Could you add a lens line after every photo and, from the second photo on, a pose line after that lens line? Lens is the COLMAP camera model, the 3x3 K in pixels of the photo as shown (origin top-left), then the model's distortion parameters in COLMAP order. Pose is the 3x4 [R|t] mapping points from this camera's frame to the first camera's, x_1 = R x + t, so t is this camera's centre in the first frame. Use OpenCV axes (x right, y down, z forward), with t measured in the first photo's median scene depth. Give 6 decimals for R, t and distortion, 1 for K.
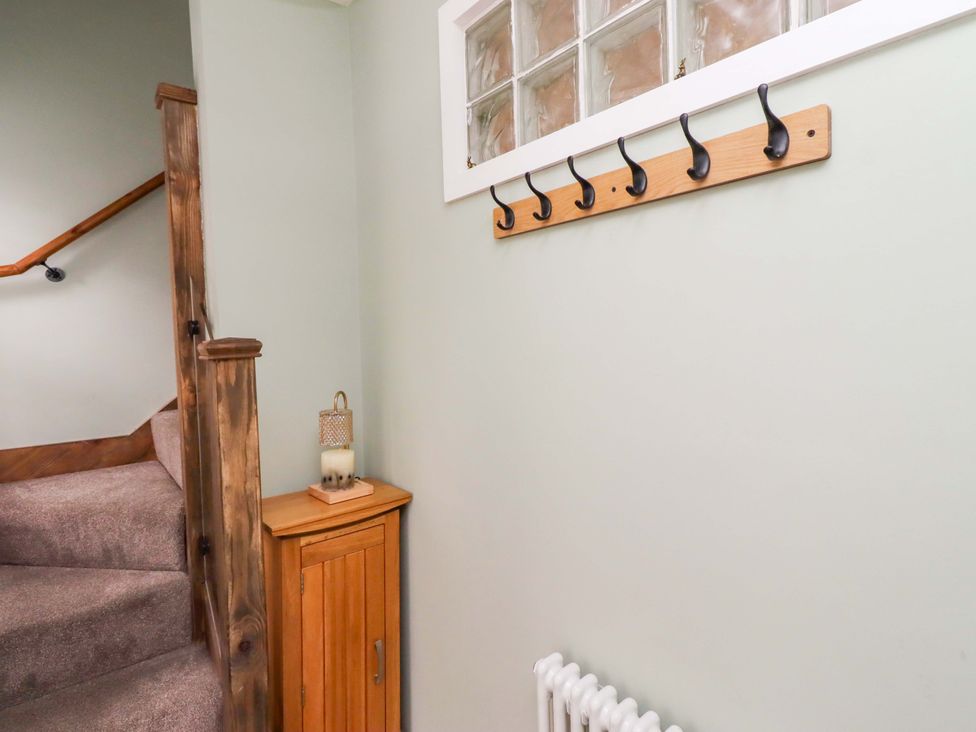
lens RADIAL K [[507.0, 0, 490.2], [0, 507.0, 361.6], [0, 0, 1]] dist [0.003873, -0.002389]
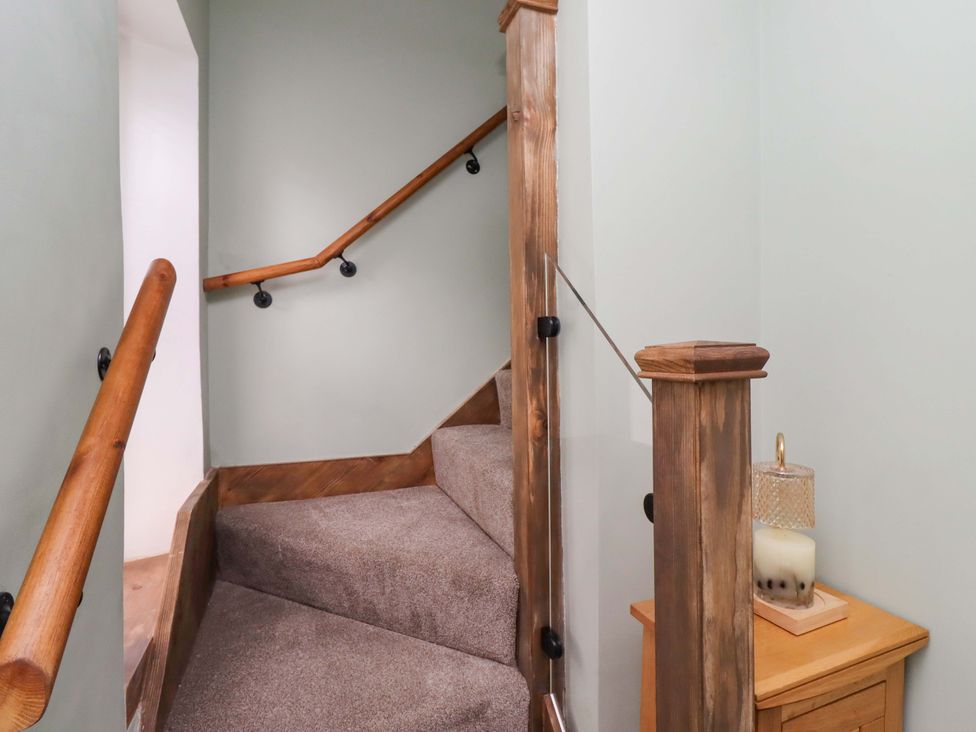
lens RADIAL K [[507.0, 0, 486.2], [0, 507.0, 361.8], [0, 0, 1]] dist [0.003873, -0.002389]
pose [[0.944154, 0.027230, -0.328378, -0.419716], [-0.032398, 0.999422, -0.010275, -0.008522], [0.327908, 0.020340, 0.944491, 0.304178]]
